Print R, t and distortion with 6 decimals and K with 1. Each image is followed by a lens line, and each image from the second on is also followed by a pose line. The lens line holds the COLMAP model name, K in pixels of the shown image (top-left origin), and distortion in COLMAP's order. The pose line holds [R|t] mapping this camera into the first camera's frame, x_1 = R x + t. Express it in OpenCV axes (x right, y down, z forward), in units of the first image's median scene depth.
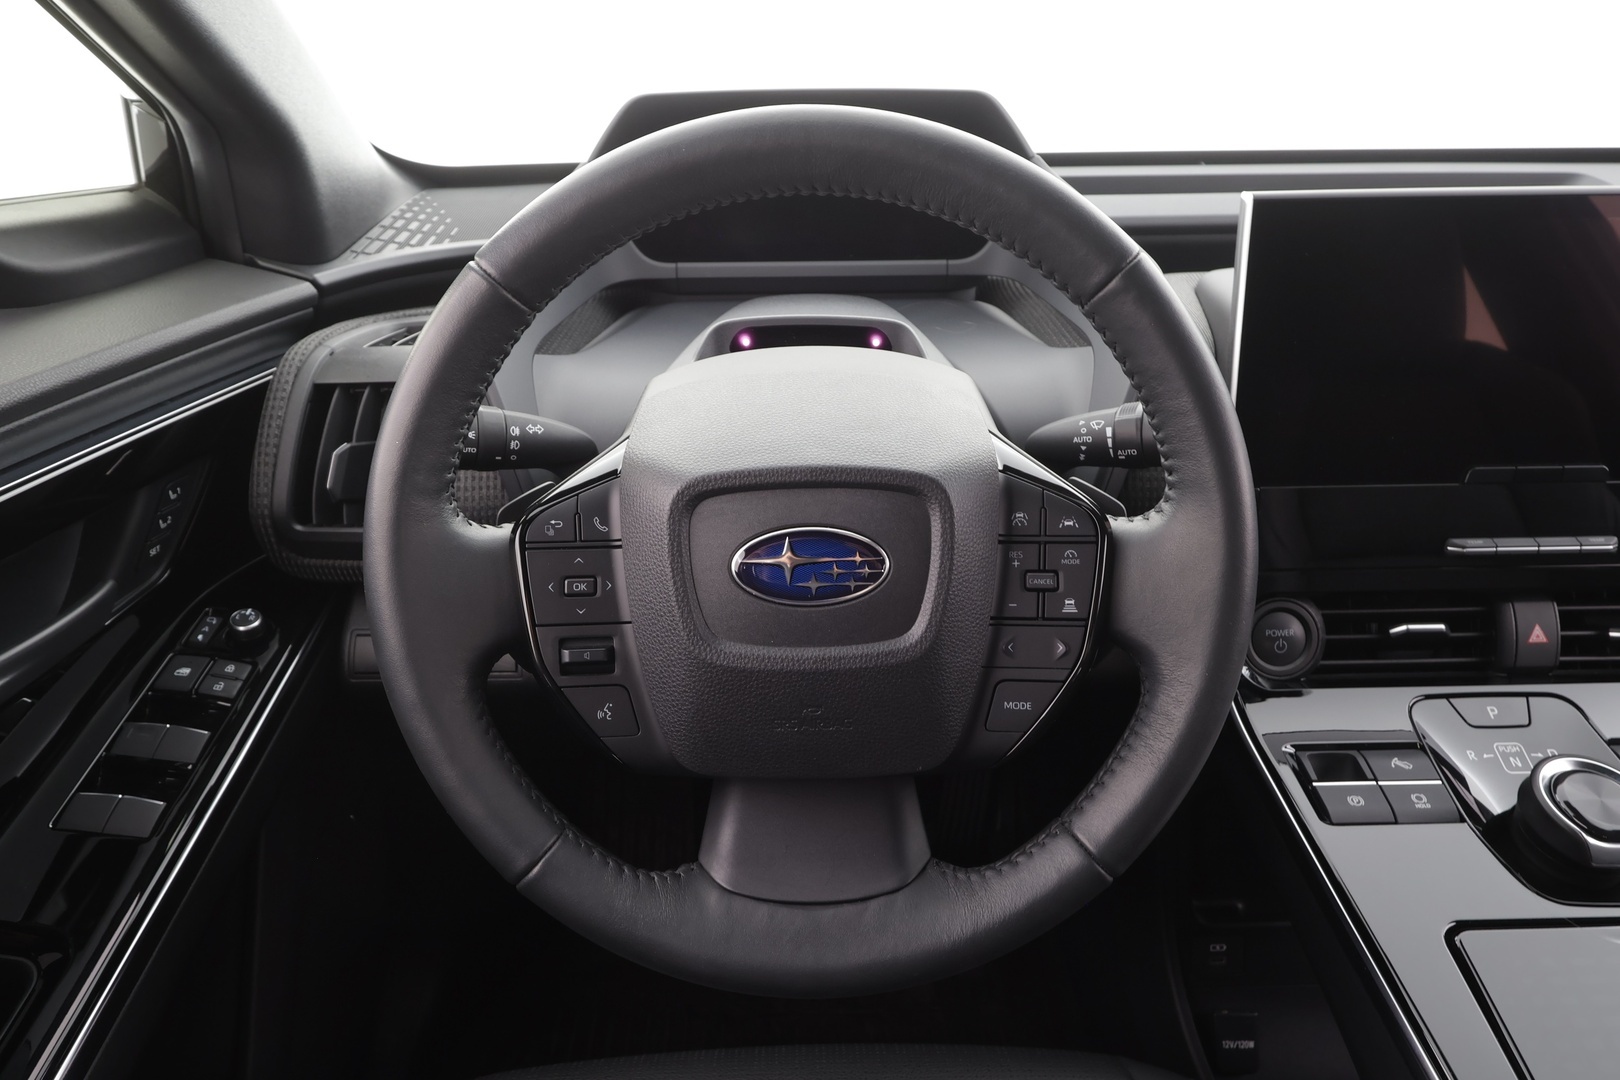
lens RADIAL K [[1059.2, 0, 810.0], [0, 1059.2, 540.0], [0, 0, 1]] dist [0.000374, -0.000448]
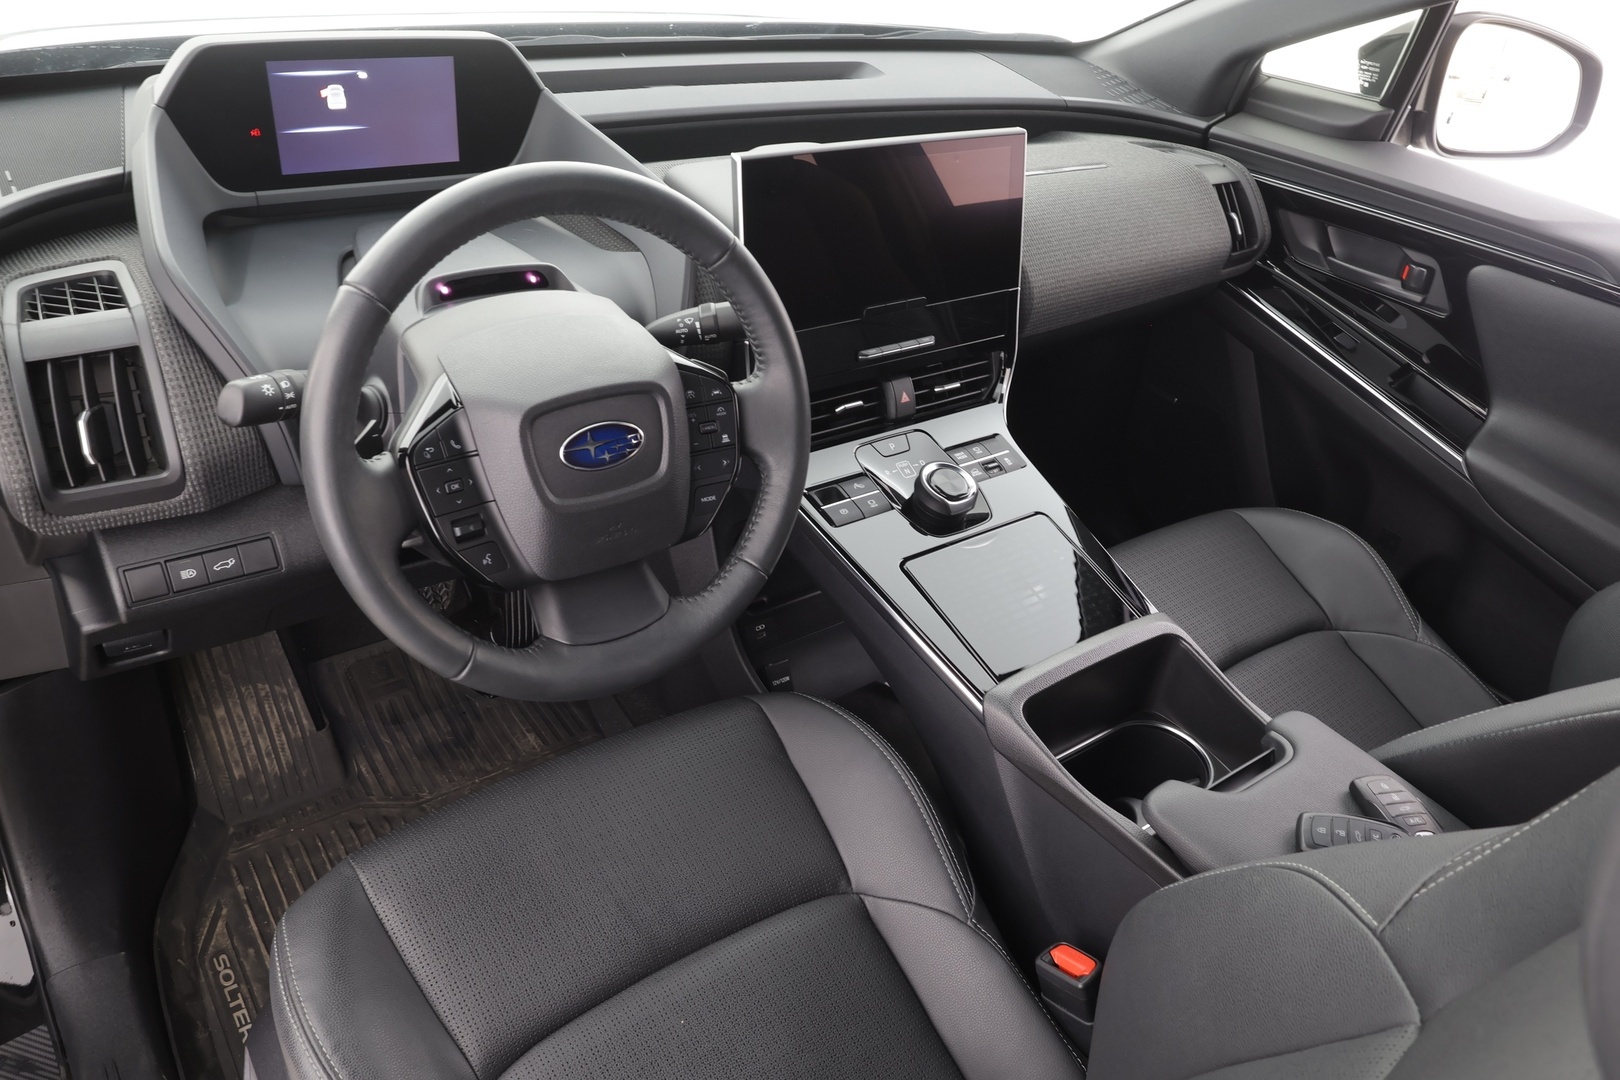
lens RADIAL K [[1156.6, 0, 810.0], [0, 1156.6, 540.0], [0, 0, 1]] dist [0.007362, 0.001193]
pose [[0.812456, -0.240488, 0.531113, -0.589813], [0.134693, 0.963743, 0.230341, -0.166890], [-0.567250, -0.115605, 0.815391, -0.572266]]
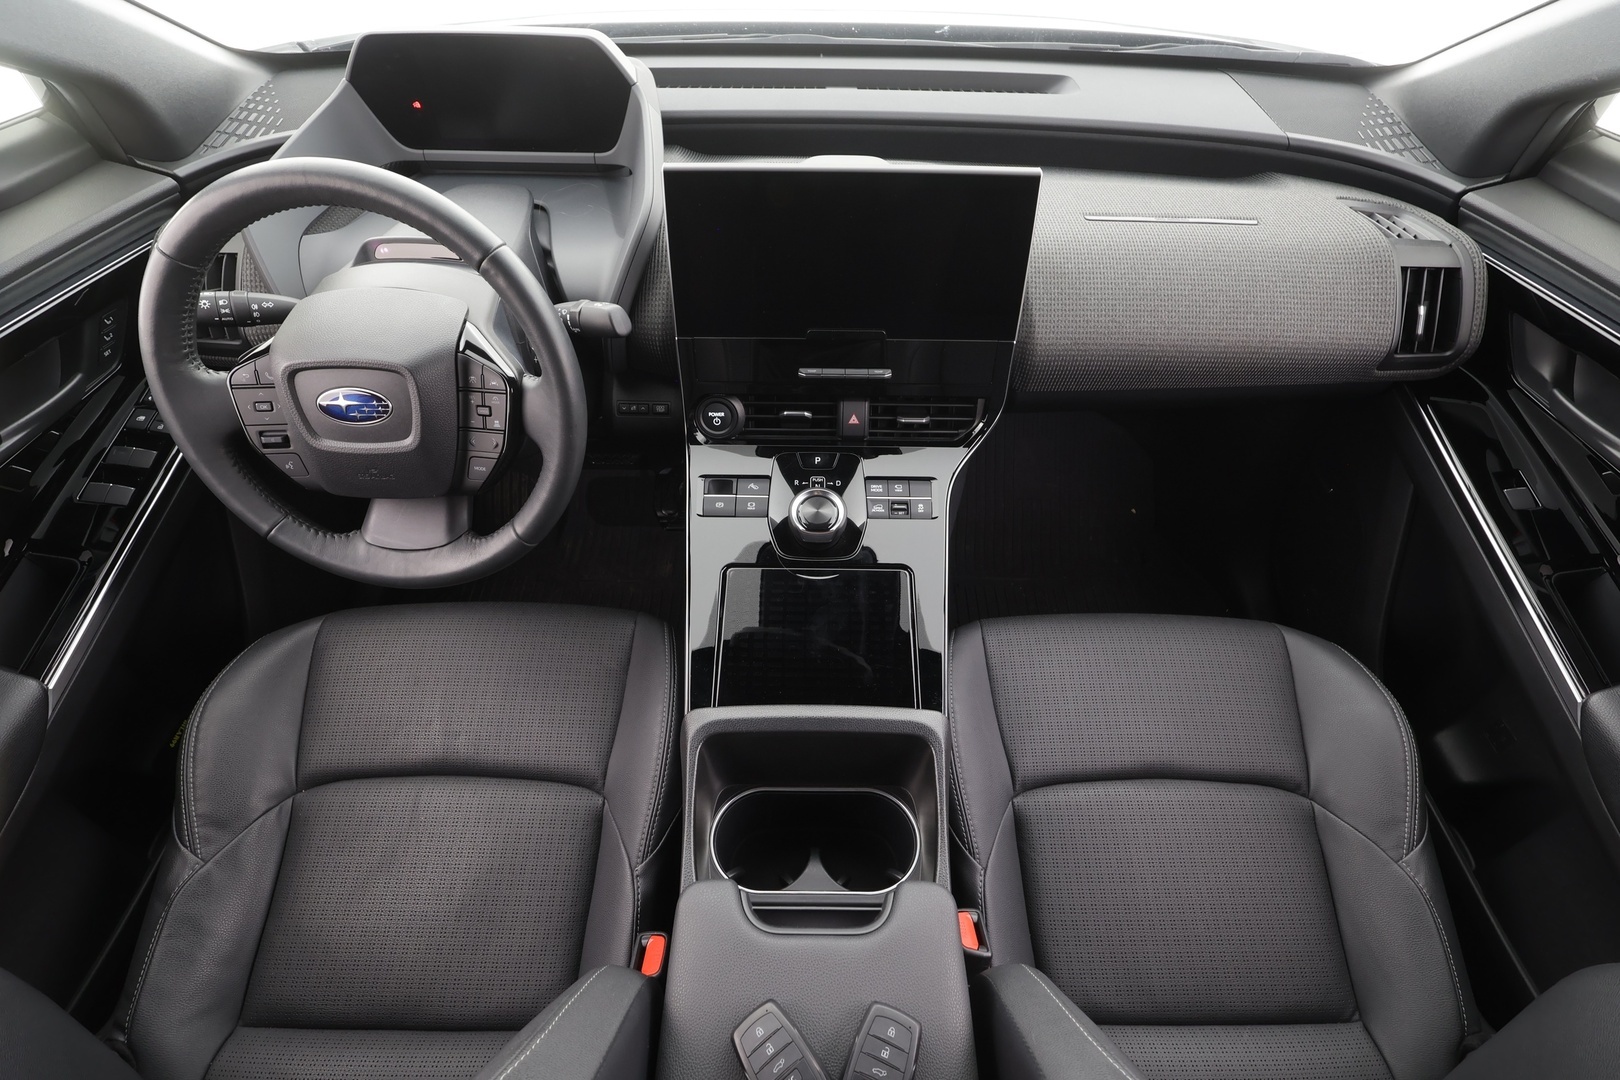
lens RADIAL K [[757.9, 0, 810.0], [0, 757.9, 540.0], [0, 0, 1]] dist [-0.000771, 0.000098]
pose [[0.999476, 0.031663, -0.006730, 0.719805], [-0.026801, 0.926024, 0.376512, -0.249557], [0.018154, -0.376134, 0.926387, -0.377588]]
